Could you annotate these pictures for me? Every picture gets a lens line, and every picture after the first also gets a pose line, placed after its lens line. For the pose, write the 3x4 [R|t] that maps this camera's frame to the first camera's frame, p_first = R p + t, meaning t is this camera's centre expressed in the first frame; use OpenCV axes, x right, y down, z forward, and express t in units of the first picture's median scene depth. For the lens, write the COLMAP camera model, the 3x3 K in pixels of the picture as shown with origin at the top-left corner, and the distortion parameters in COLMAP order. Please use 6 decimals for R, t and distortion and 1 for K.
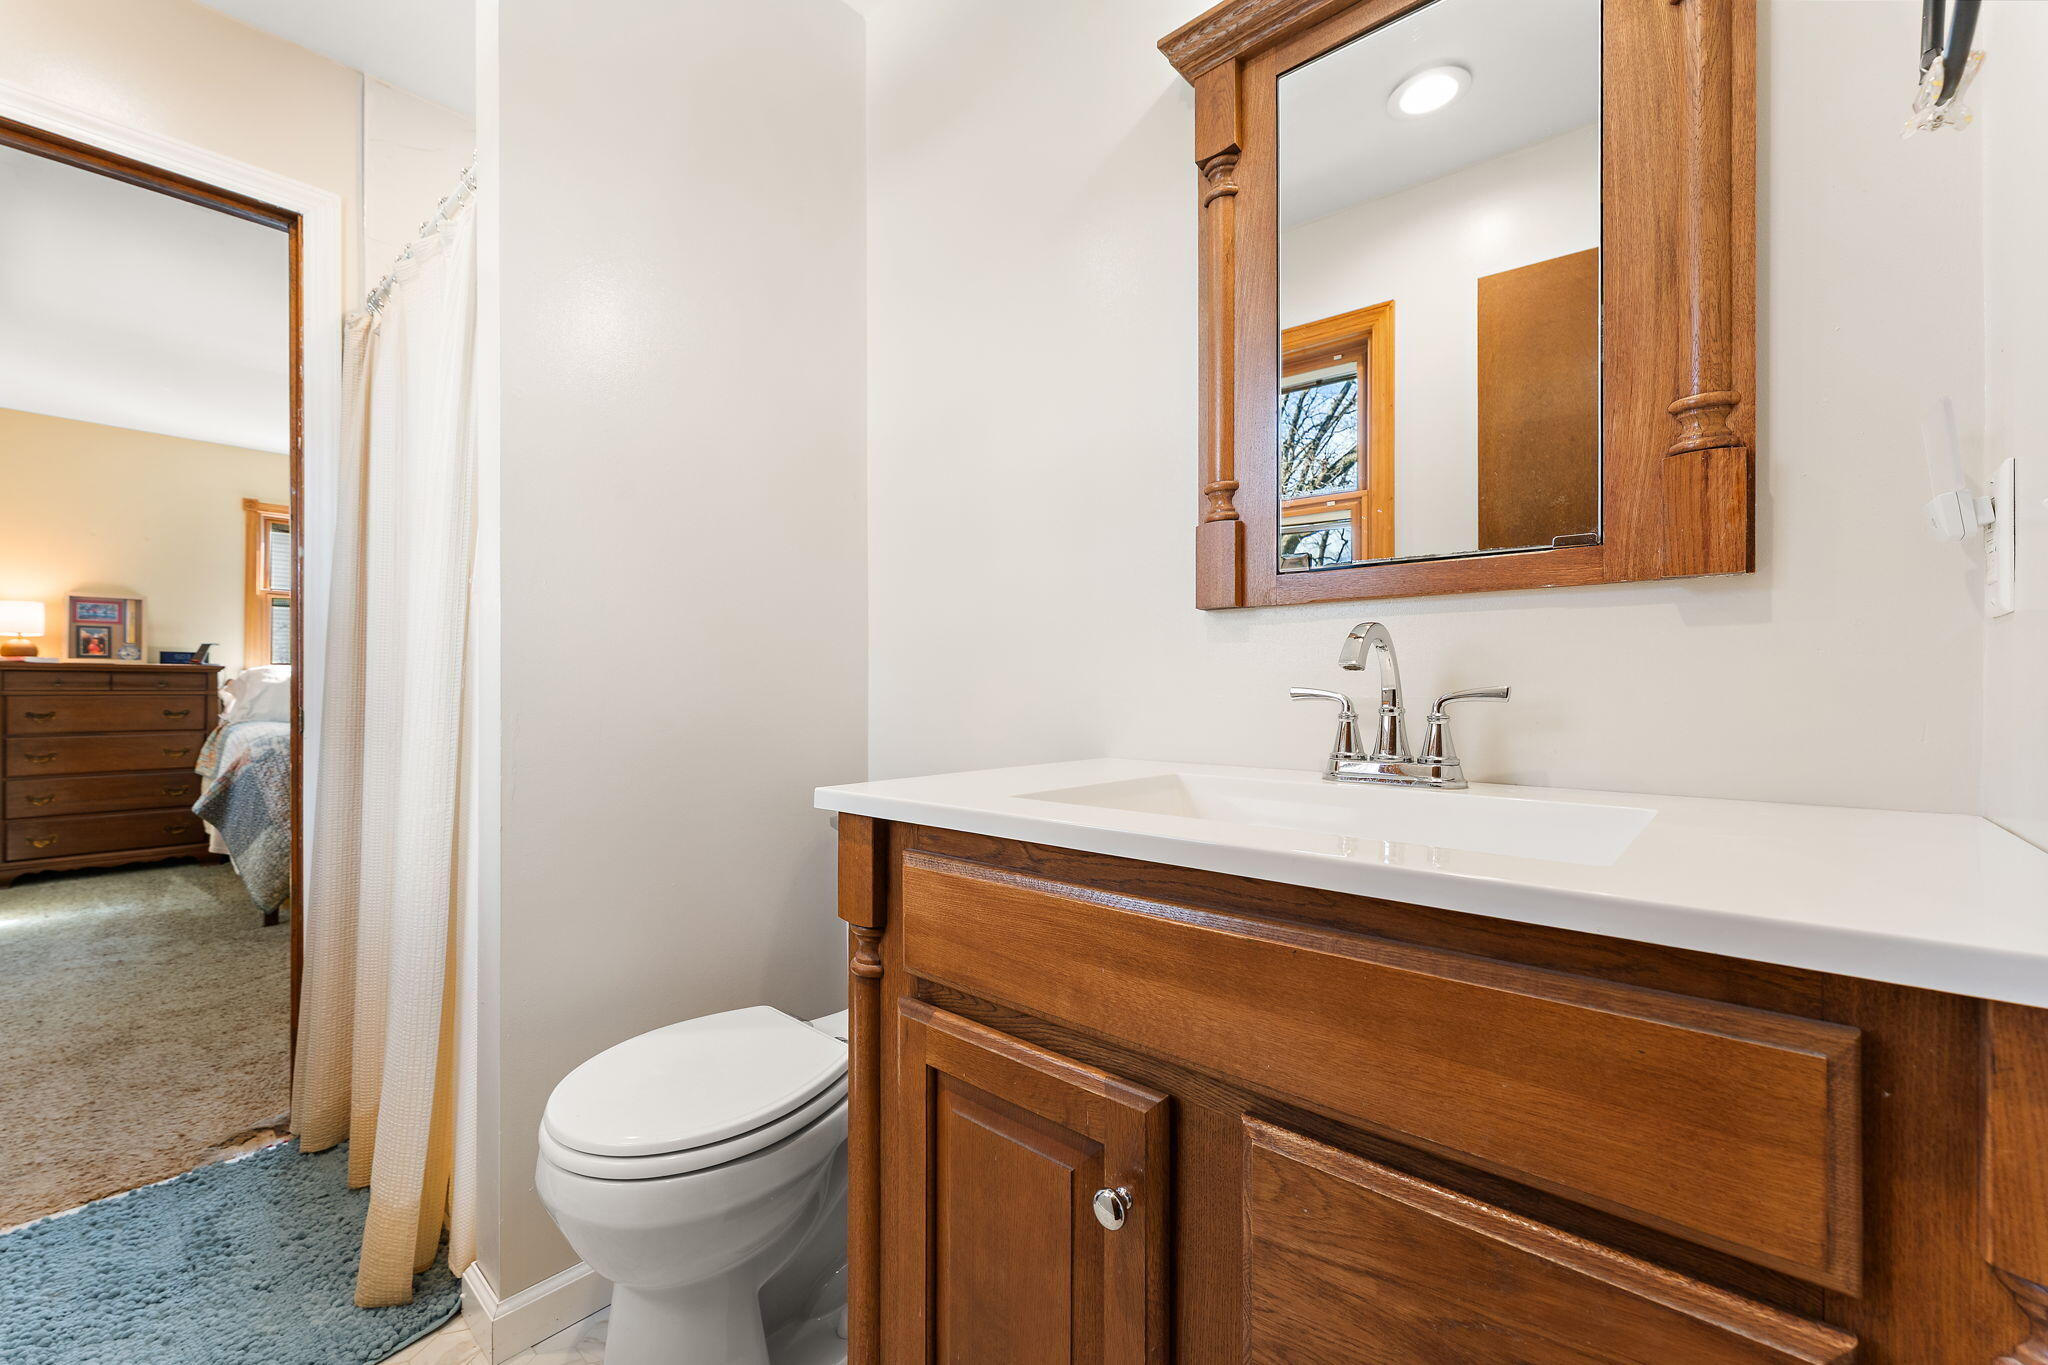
lens RADIAL K [[834.9, 0, 1038.8], [0, 834.9, 689.7], [0, 0, 1]] dist [0.001140, 0.000555]
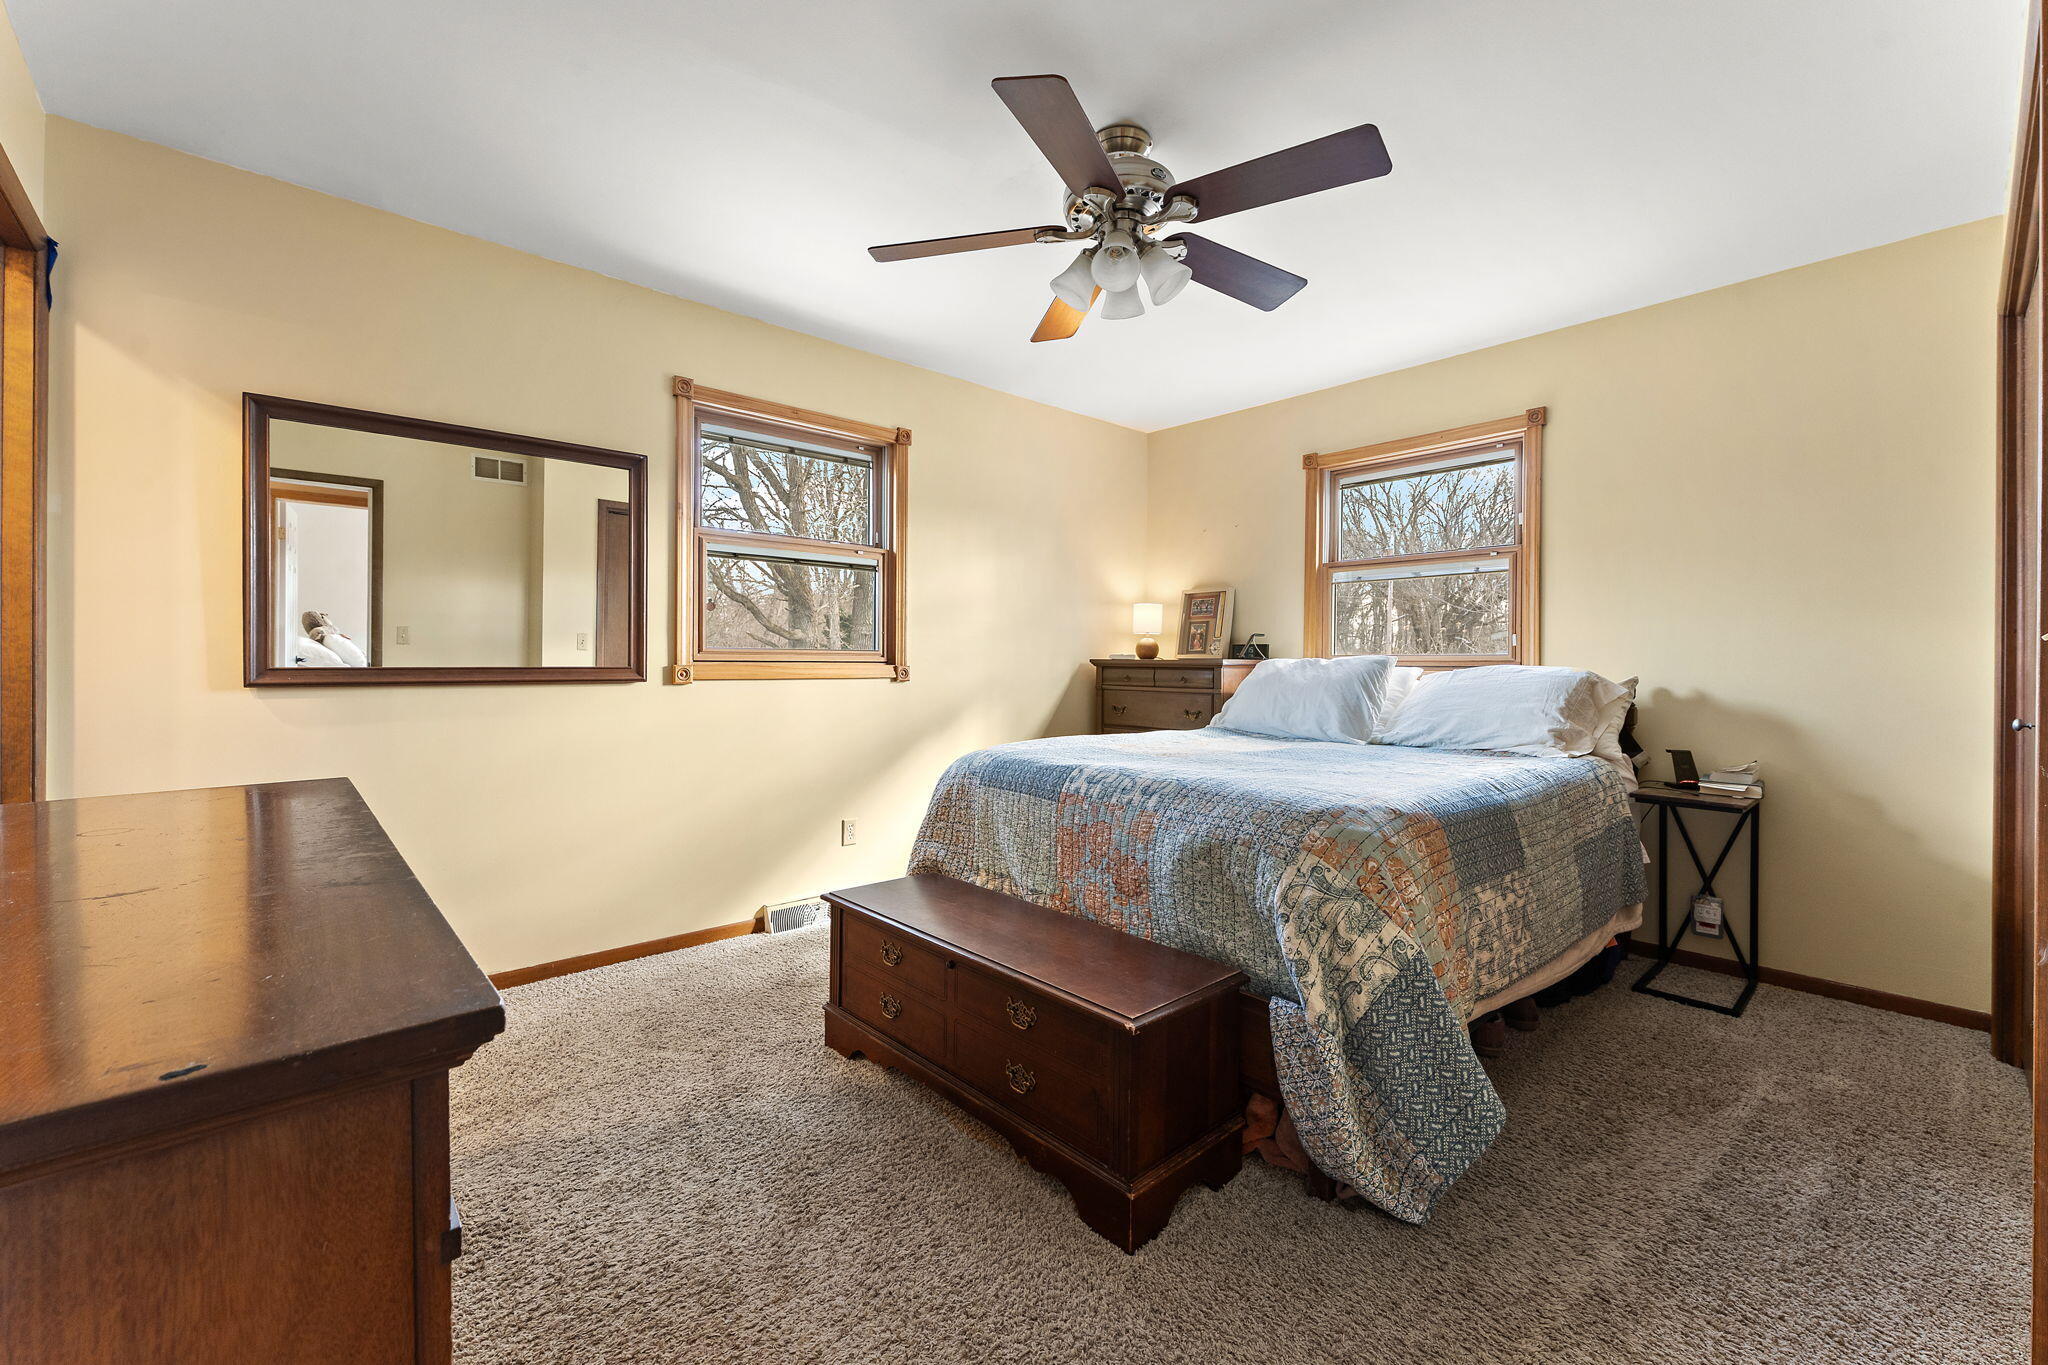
lens RADIAL K [[834.9, 0, 1023.8], [0, 834.9, 671.3], [0, 0, 1]] dist [0.001140, 0.000555]
pose [[-0.115632, 0.004512, -0.993282, -0.111114], [-0.011988, 0.999911, 0.005938, -0.020065], [0.993220, 0.012594, -0.115568, 0.914318]]
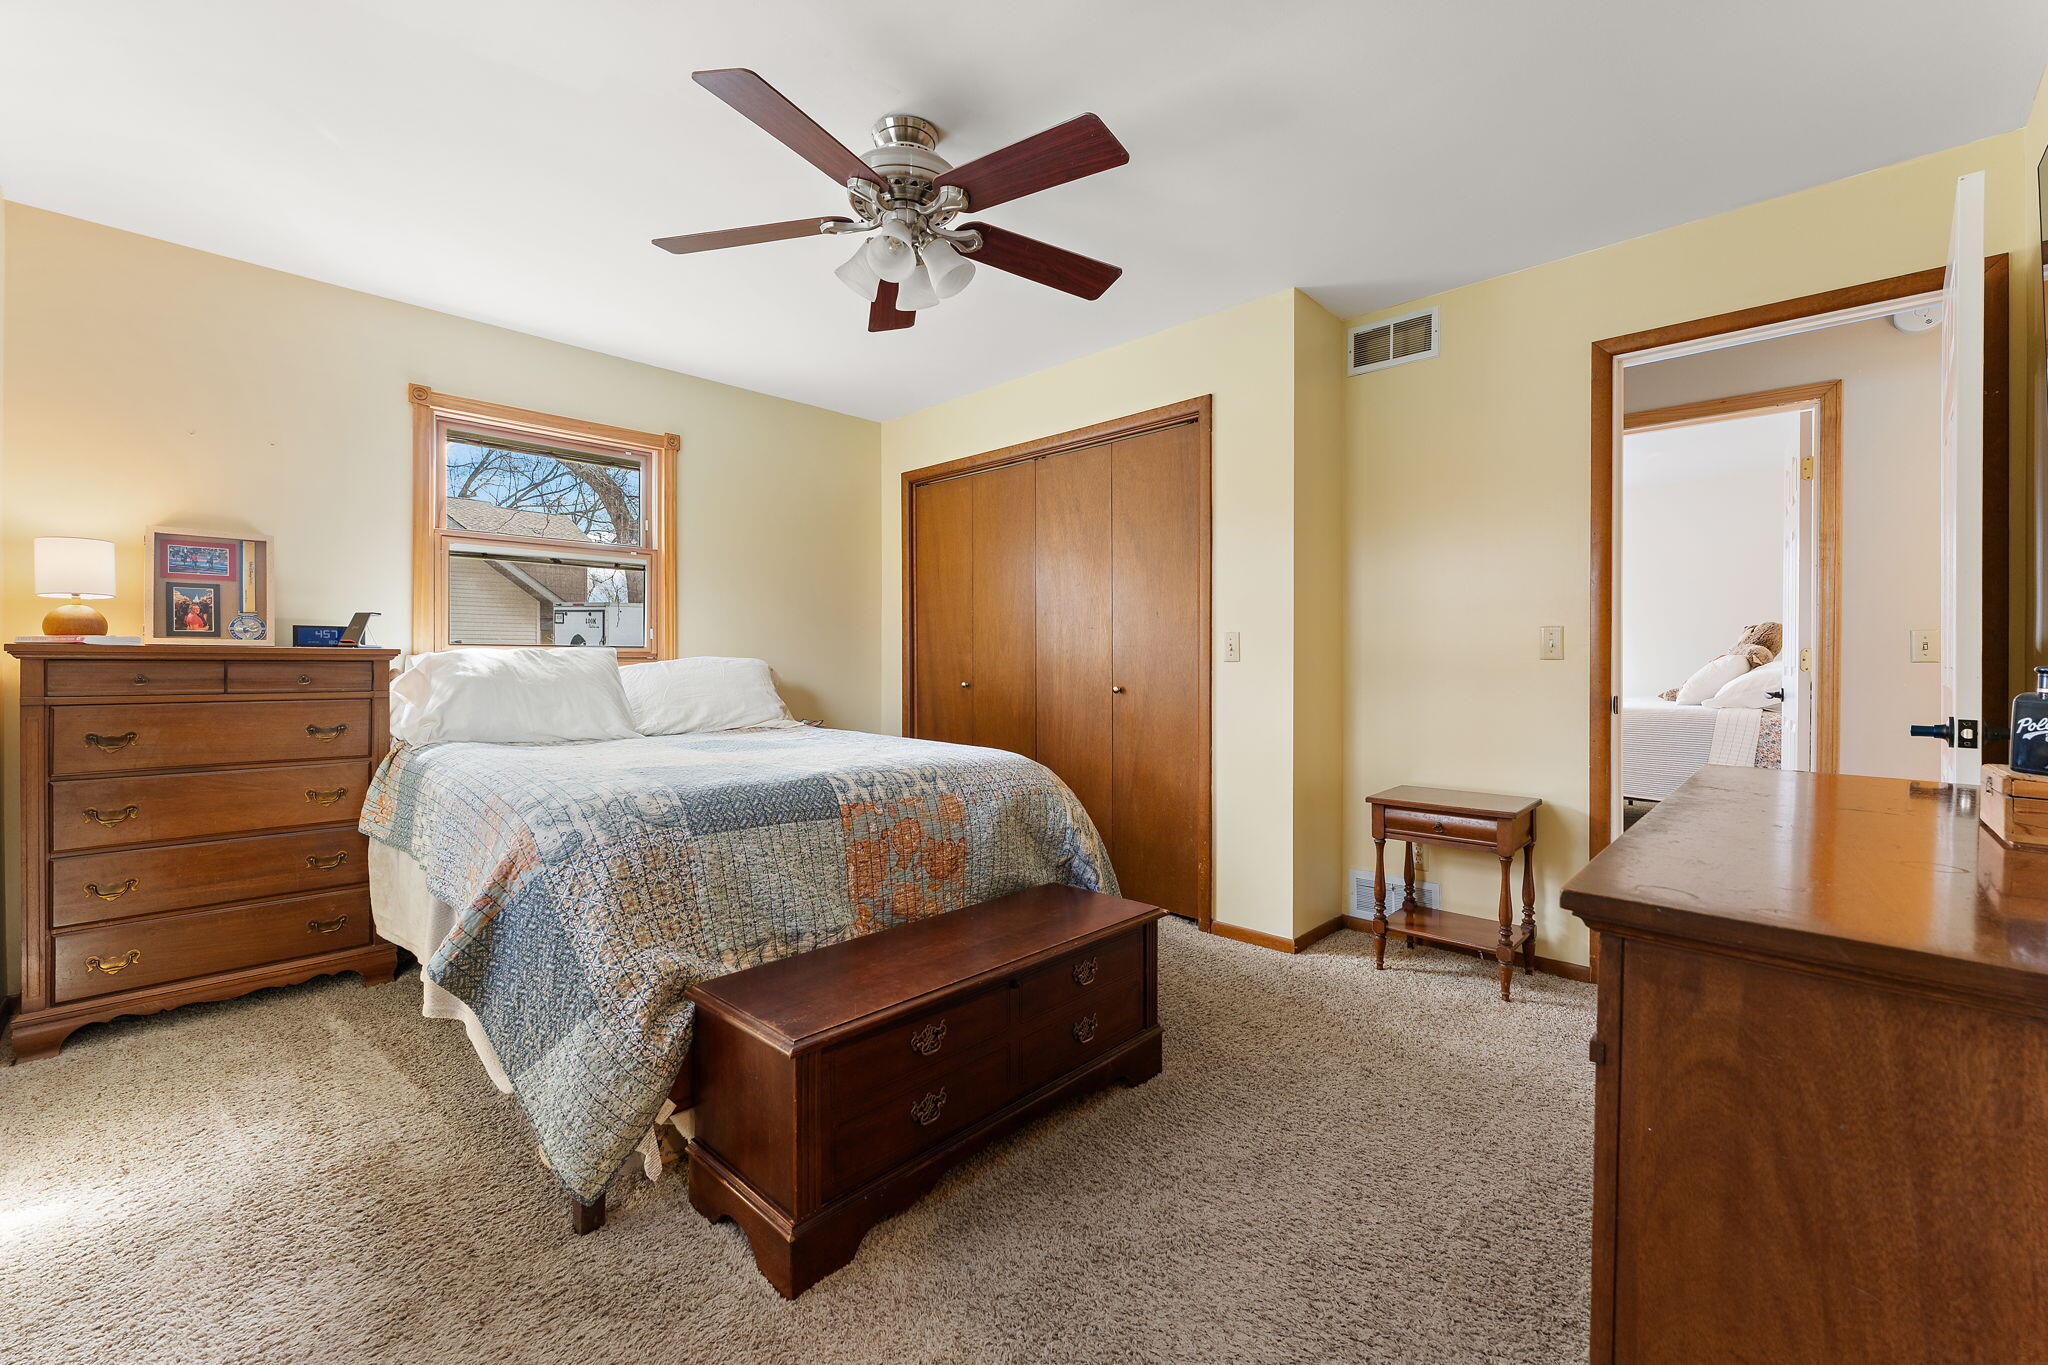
lens RADIAL K [[834.9, 0, 1008.7], [0, 834.9, 671.7], [0, 0, 1]] dist [0.001140, 0.000555]
pose [[0.998600, 0.000928, -0.052895, -0.515488], [-0.000579, 0.999978, 0.006620, -0.017165], [0.052900, -0.006580, 0.998578, 0.433287]]
